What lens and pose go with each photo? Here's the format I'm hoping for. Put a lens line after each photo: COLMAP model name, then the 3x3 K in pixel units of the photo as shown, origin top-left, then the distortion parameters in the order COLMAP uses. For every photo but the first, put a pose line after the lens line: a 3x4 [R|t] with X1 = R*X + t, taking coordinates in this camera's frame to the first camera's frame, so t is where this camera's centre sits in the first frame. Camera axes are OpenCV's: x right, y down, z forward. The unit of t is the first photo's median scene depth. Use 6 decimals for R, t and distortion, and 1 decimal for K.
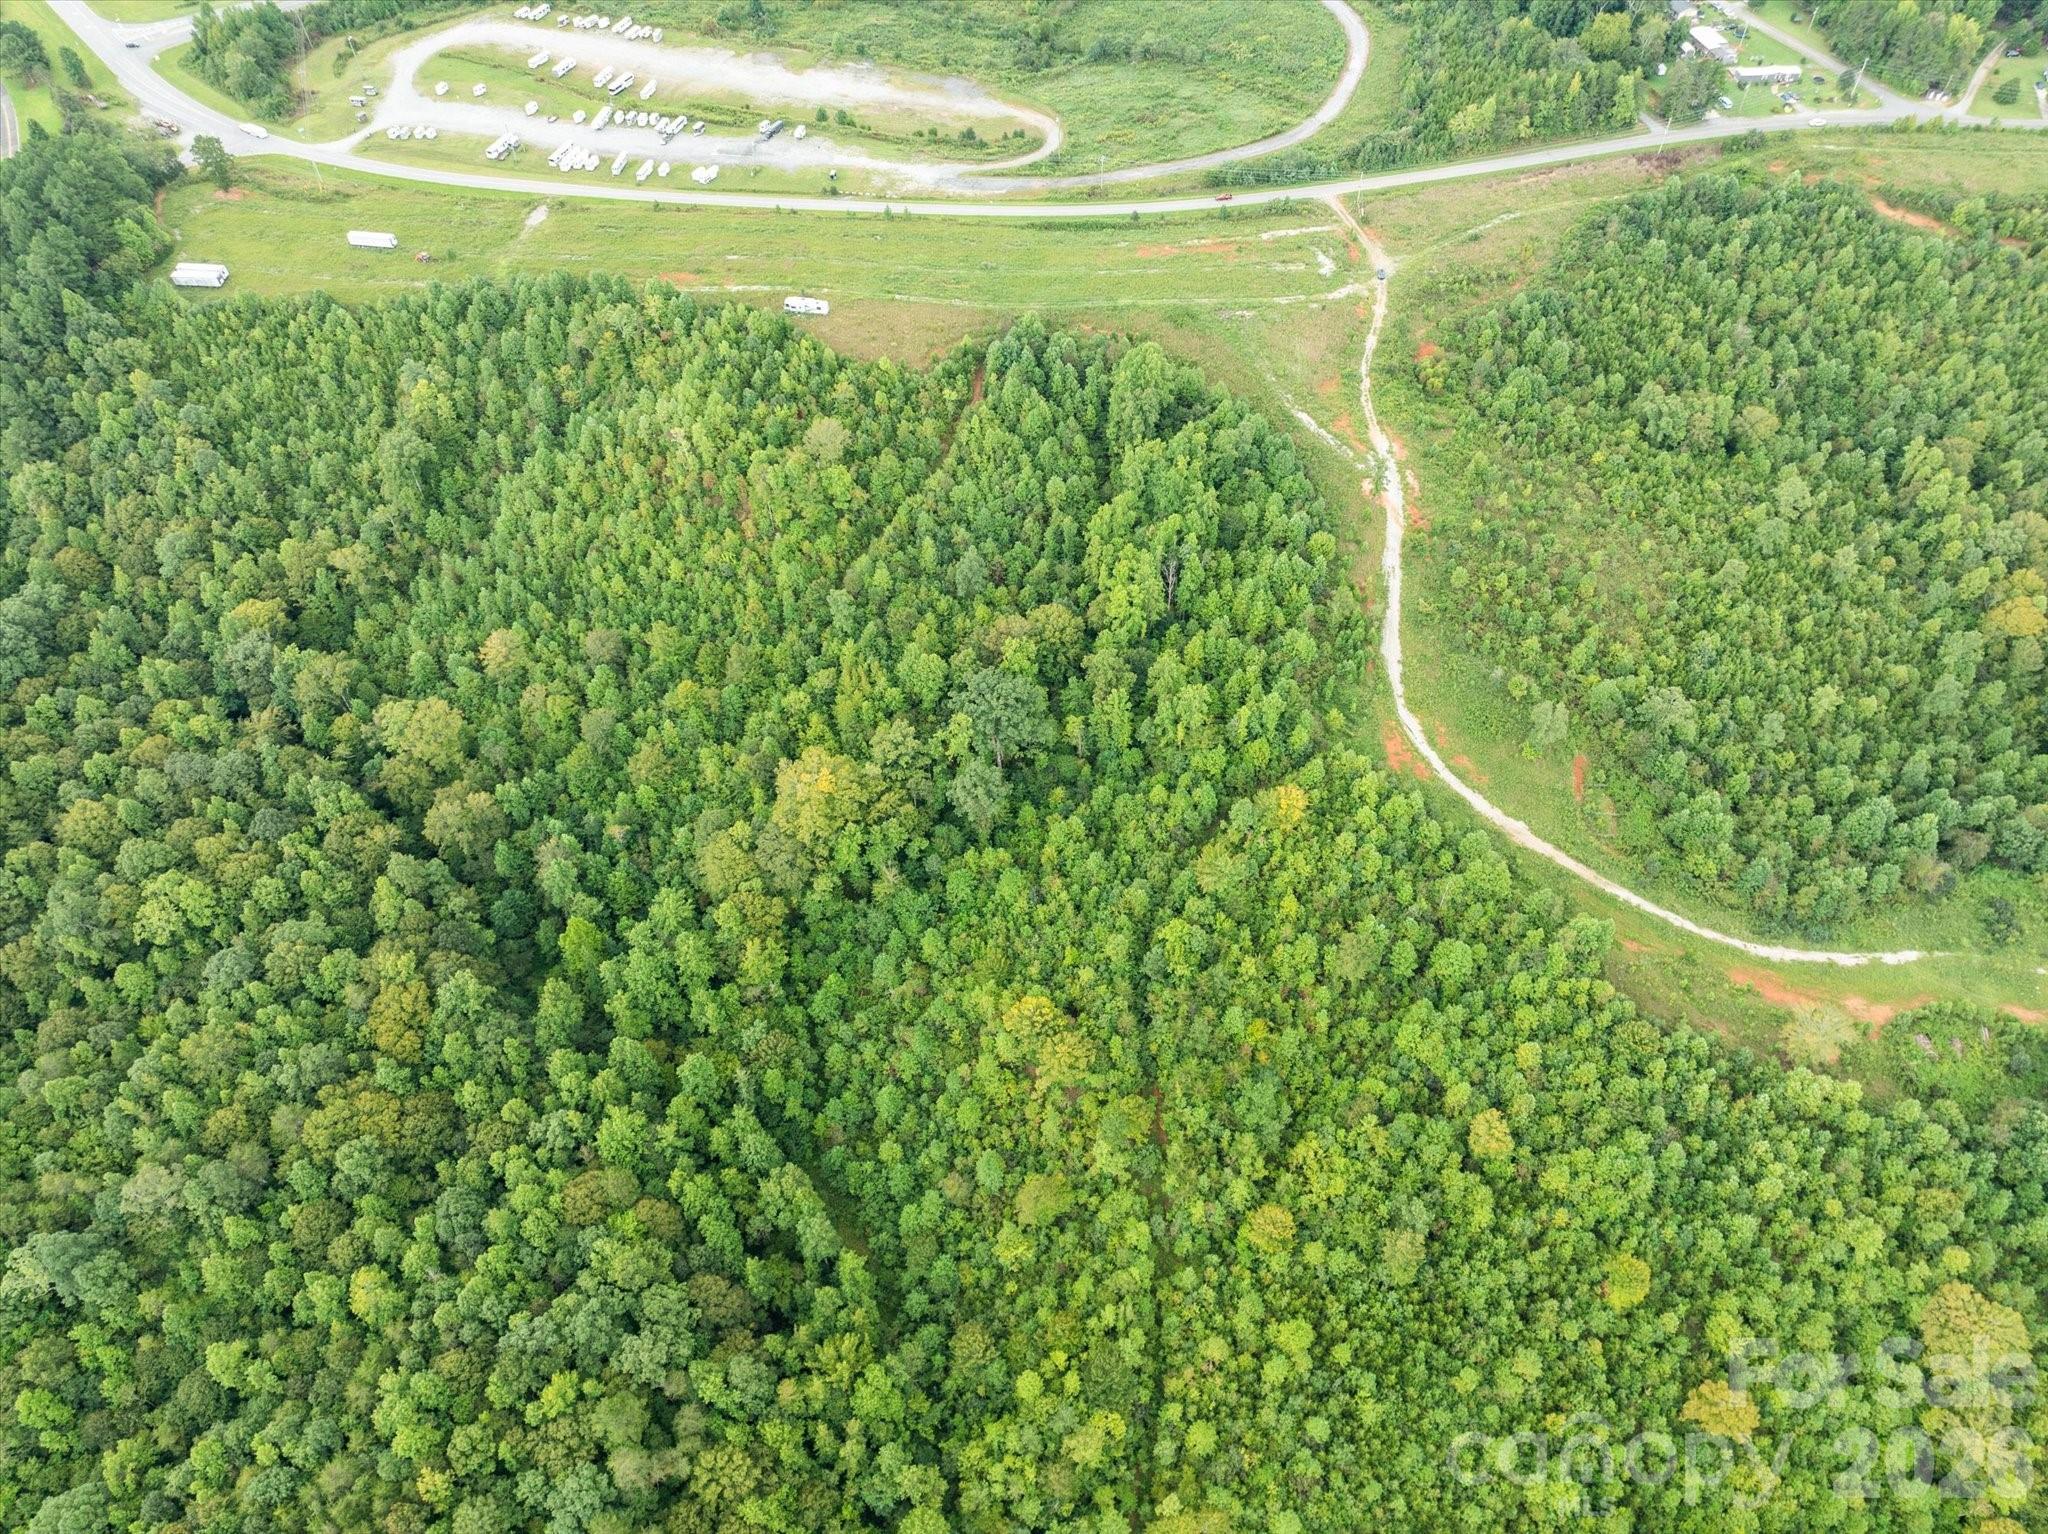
lens RADIAL K [[1439.4, 0, 1021.2], [0, 1439.4, 762.2], [0, 0, 1]] dist [-0.045639, 0.012476]
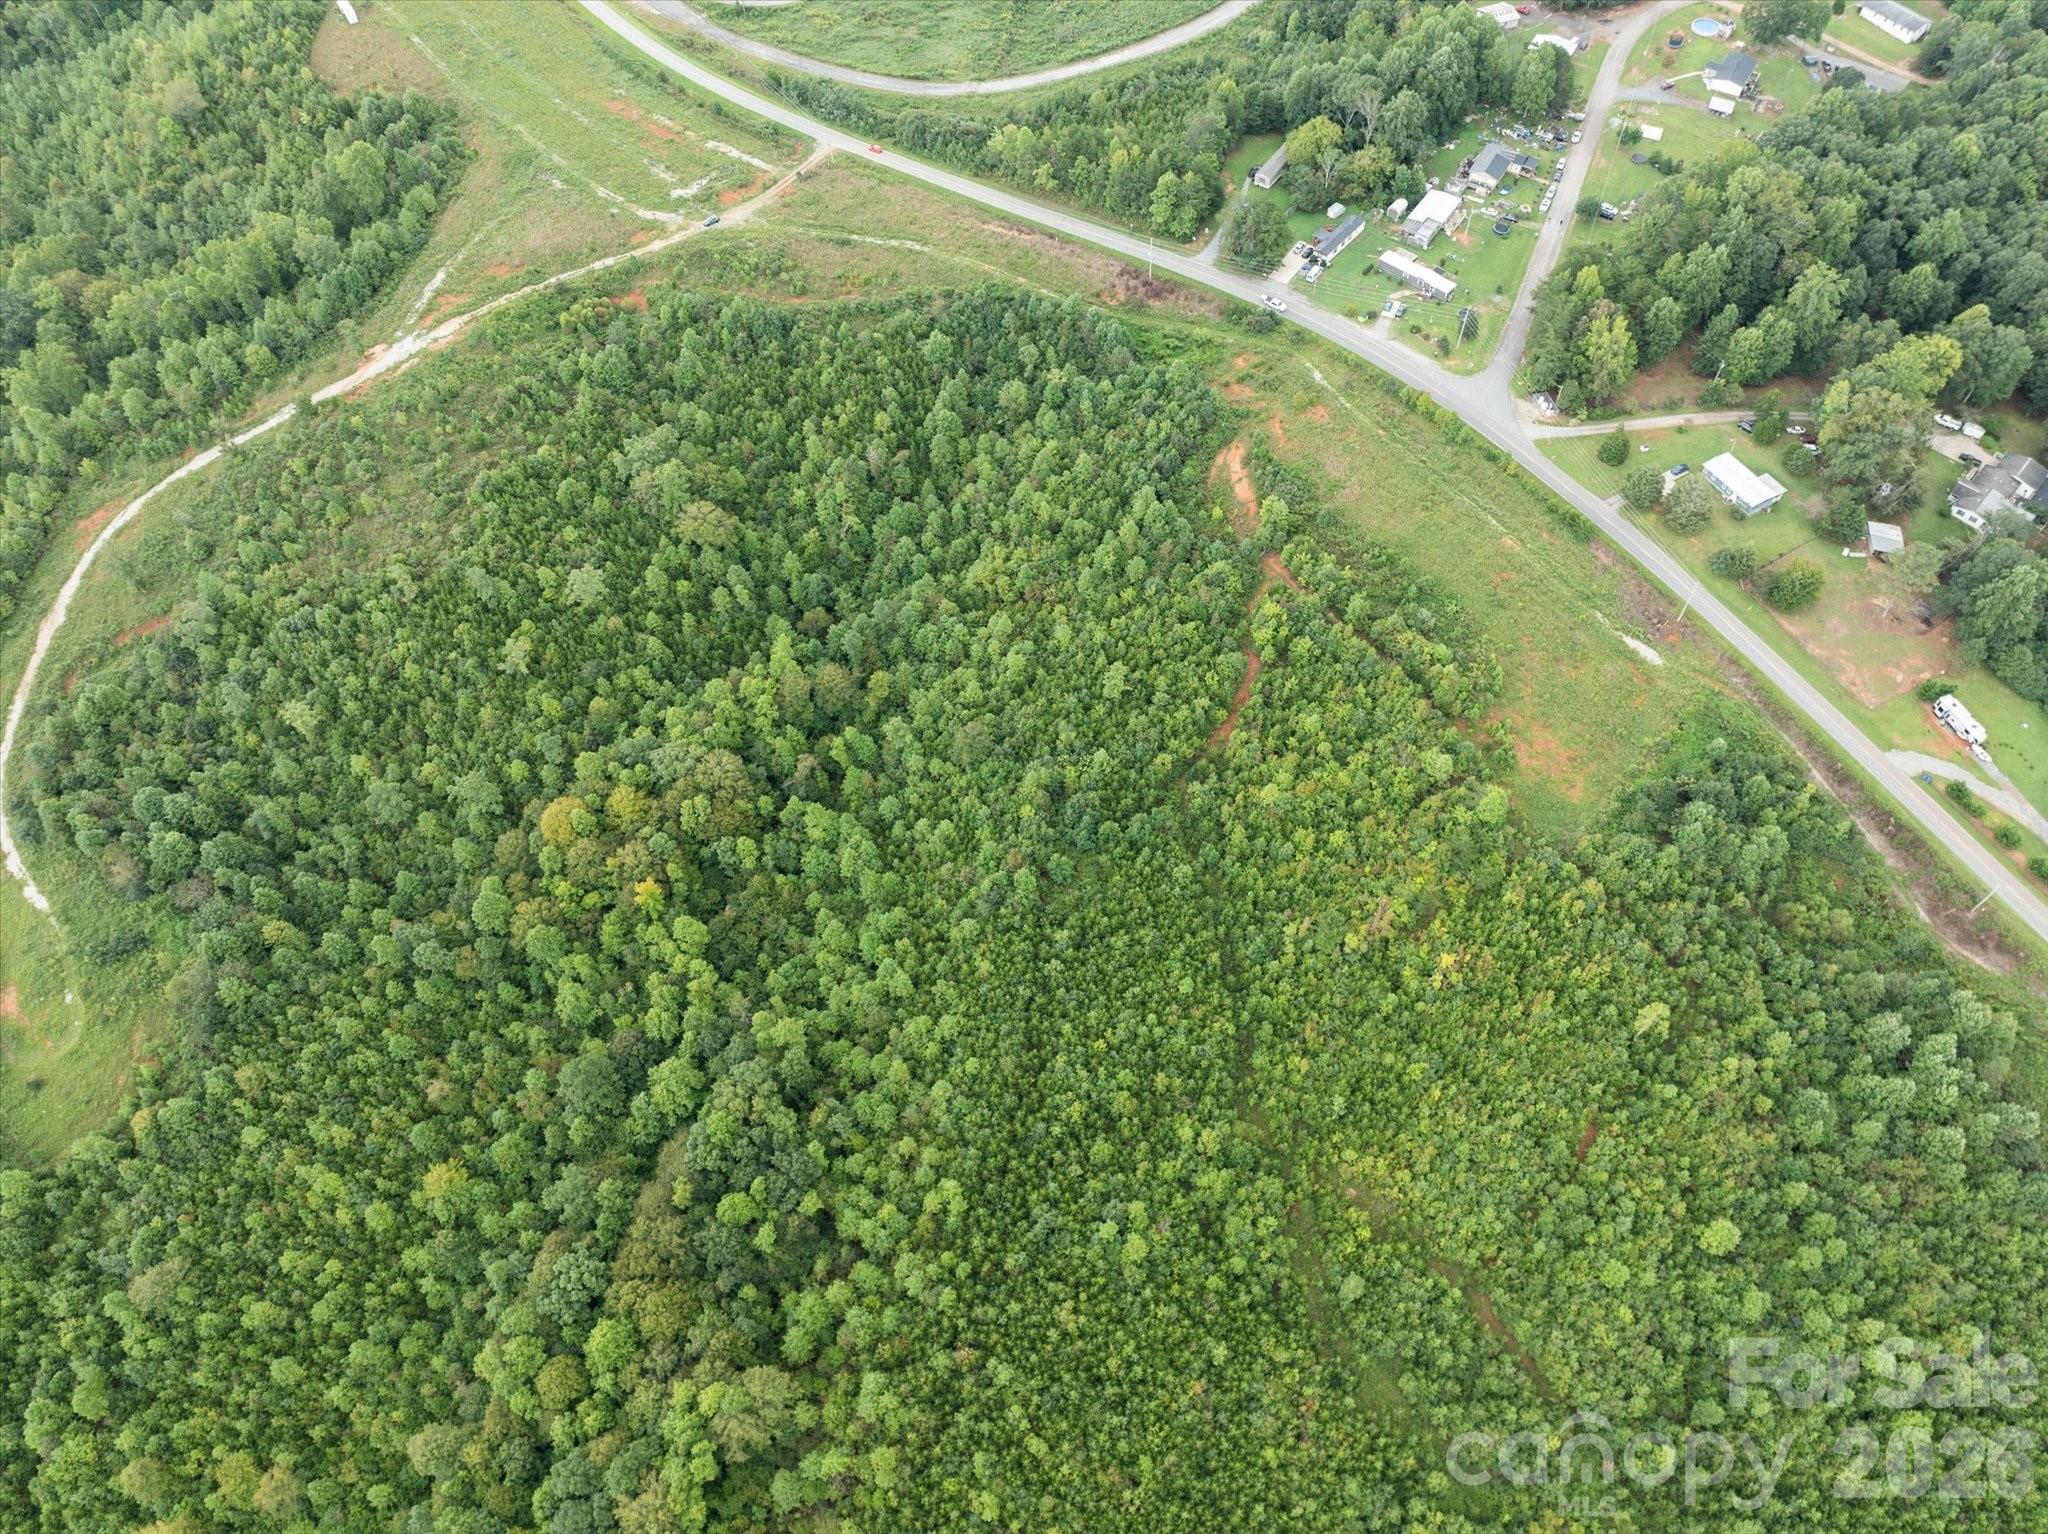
lens RADIAL K [[1439.4, 0, 1021.5], [0, 1439.4, 762.0], [0, 0, 1]] dist [-0.045639, 0.012476]
pose [[0.681503, 0.610702, -0.403233, 1.013717], [-0.567613, 0.788901, 0.235481, -0.407015], [0.461919, 0.068400, 0.884281, 0.289781]]
